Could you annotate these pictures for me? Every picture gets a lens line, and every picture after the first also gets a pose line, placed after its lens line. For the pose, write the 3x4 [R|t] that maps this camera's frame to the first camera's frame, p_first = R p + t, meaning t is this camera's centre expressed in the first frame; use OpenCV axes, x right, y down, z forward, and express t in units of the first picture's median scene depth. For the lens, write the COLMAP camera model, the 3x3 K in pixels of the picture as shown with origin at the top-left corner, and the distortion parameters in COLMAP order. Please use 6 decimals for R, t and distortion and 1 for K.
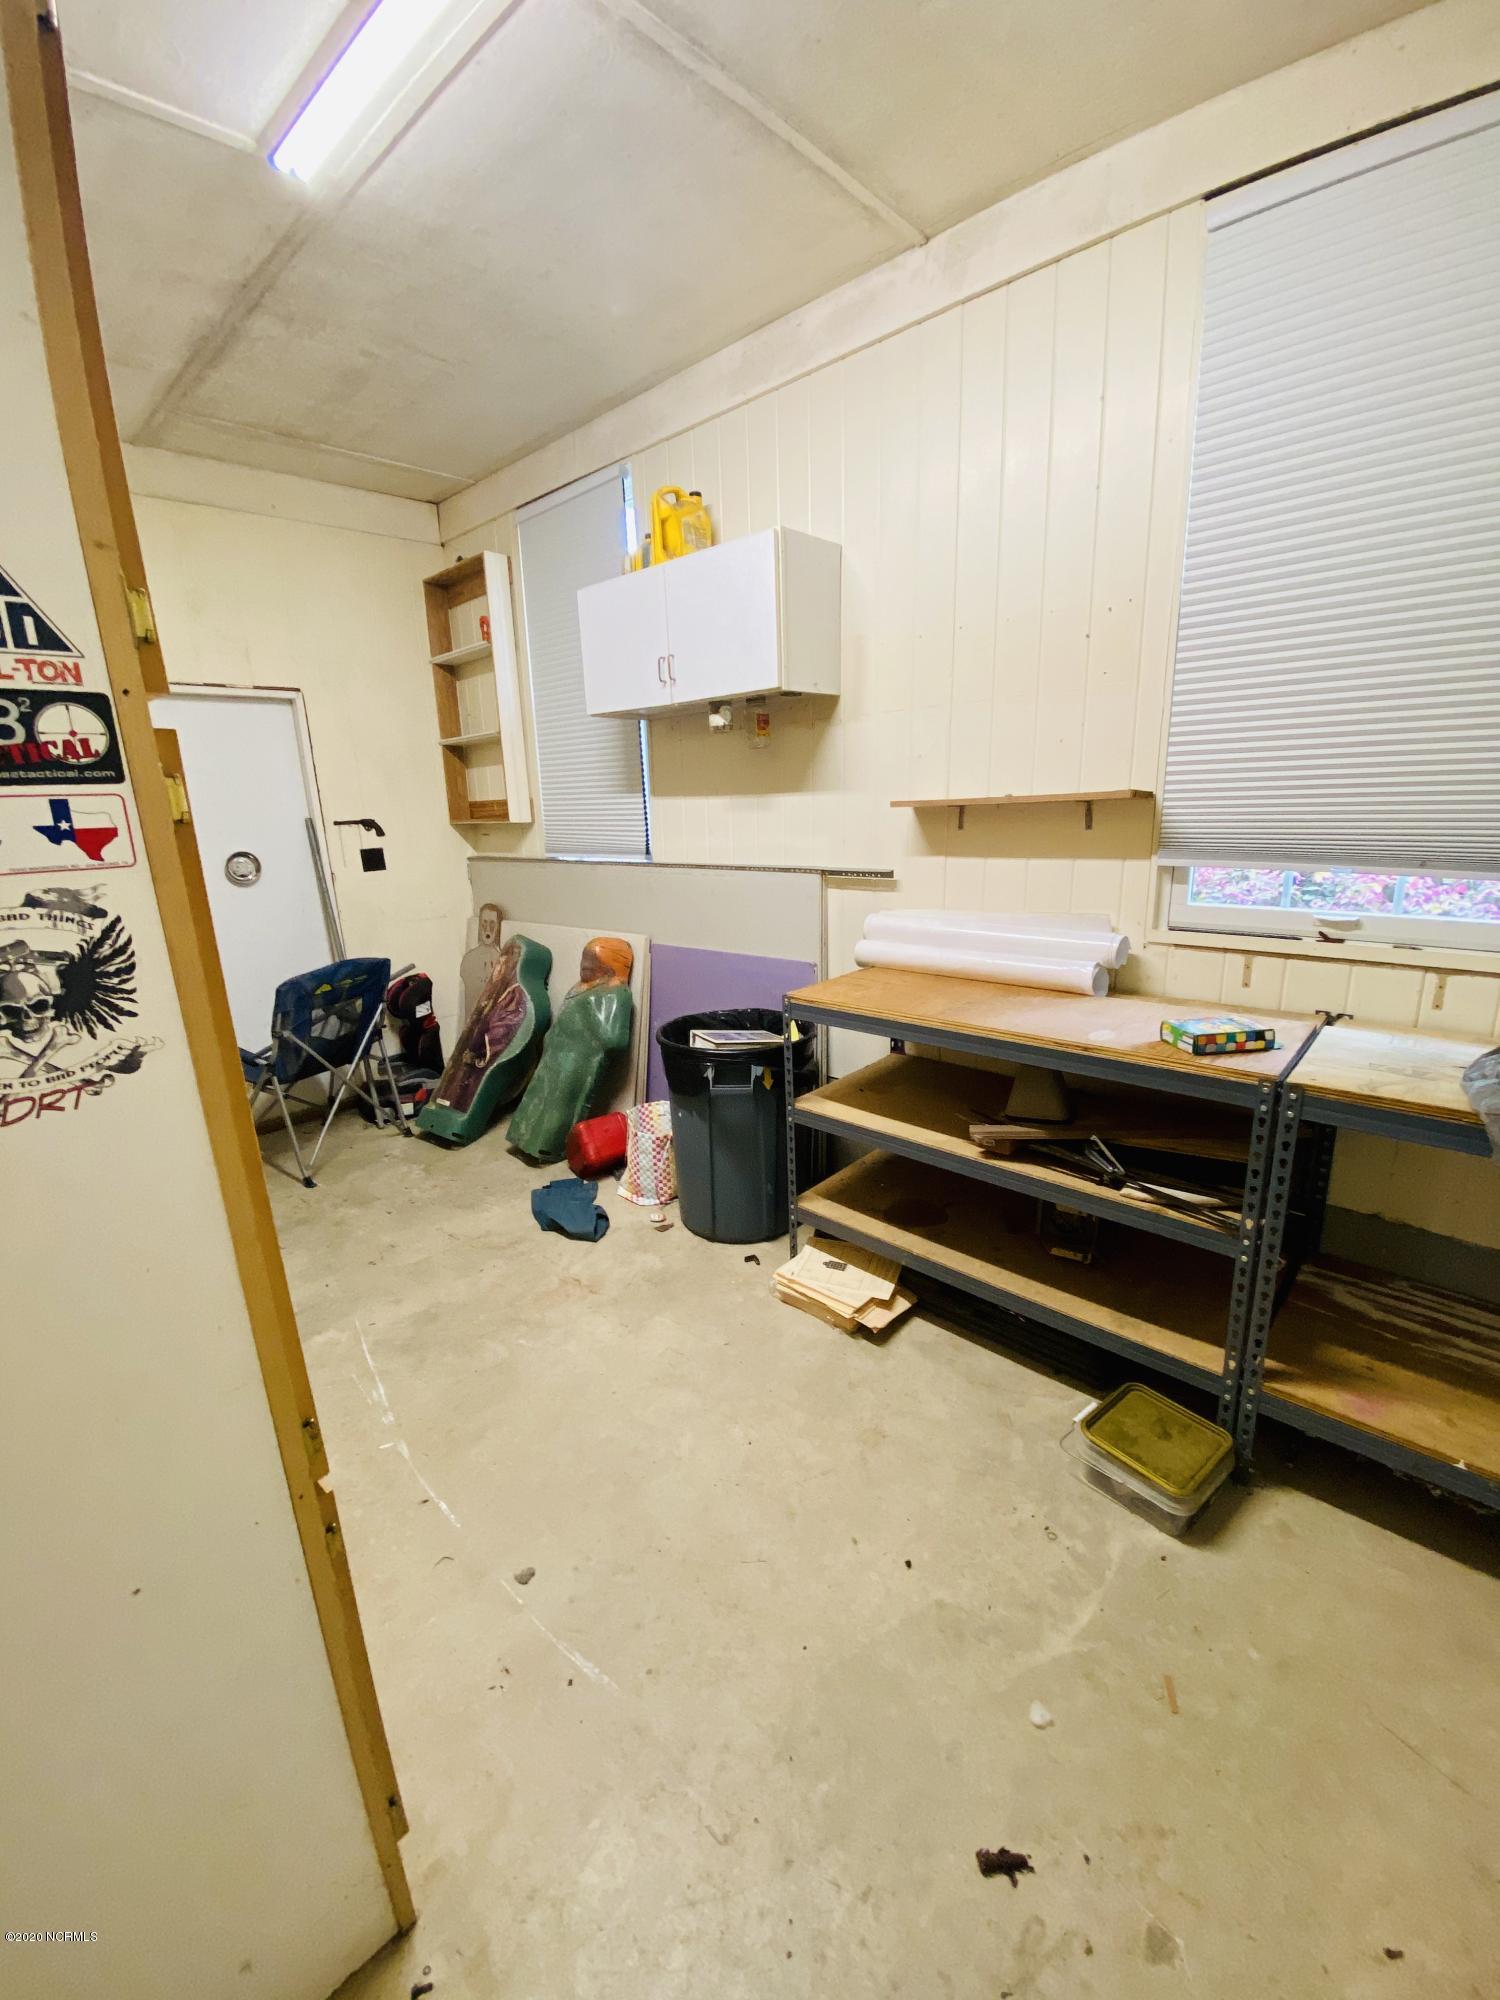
lens RADIAL K [[827.6, 0, 746.5], [0, 827.6, 1003.4], [0, 0, 1]] dist [-0.002478, -0.000614]
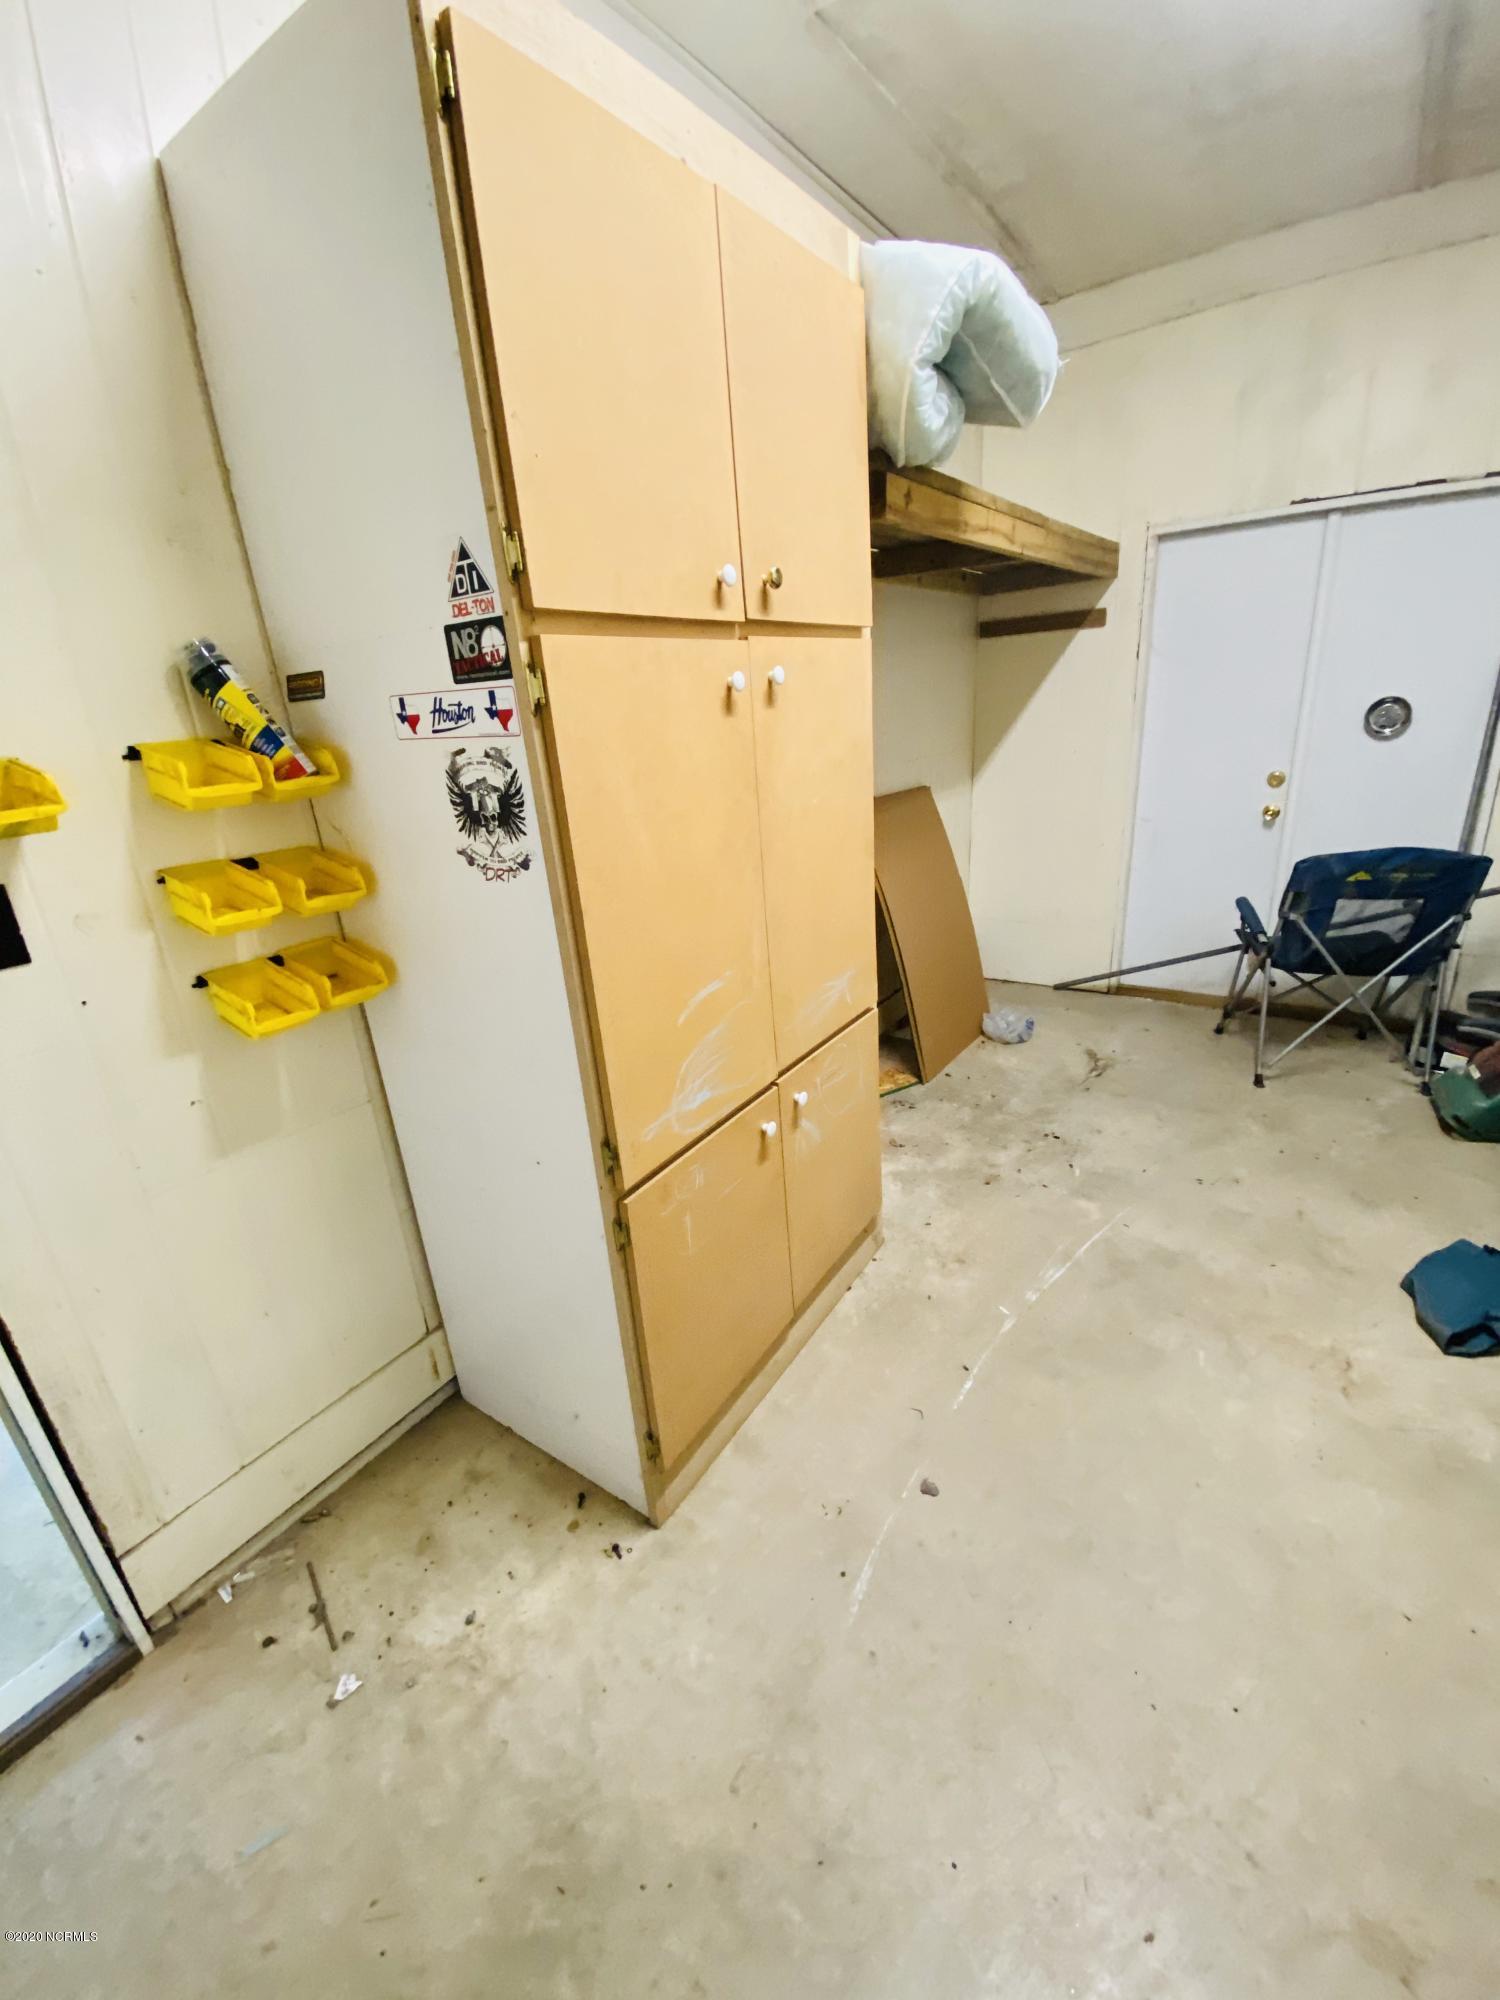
lens RADIAL K [[827.6, 0, 746.9], [0, 827.6, 1003.0], [0, 0, 1]] dist [-0.002478, -0.000614]
pose [[0.139602, 0.372823, -0.917341, 0.889761], [-0.186871, 0.919686, 0.345337, -0.320661], [0.972415, 0.123214, 0.198059, 1.180917]]
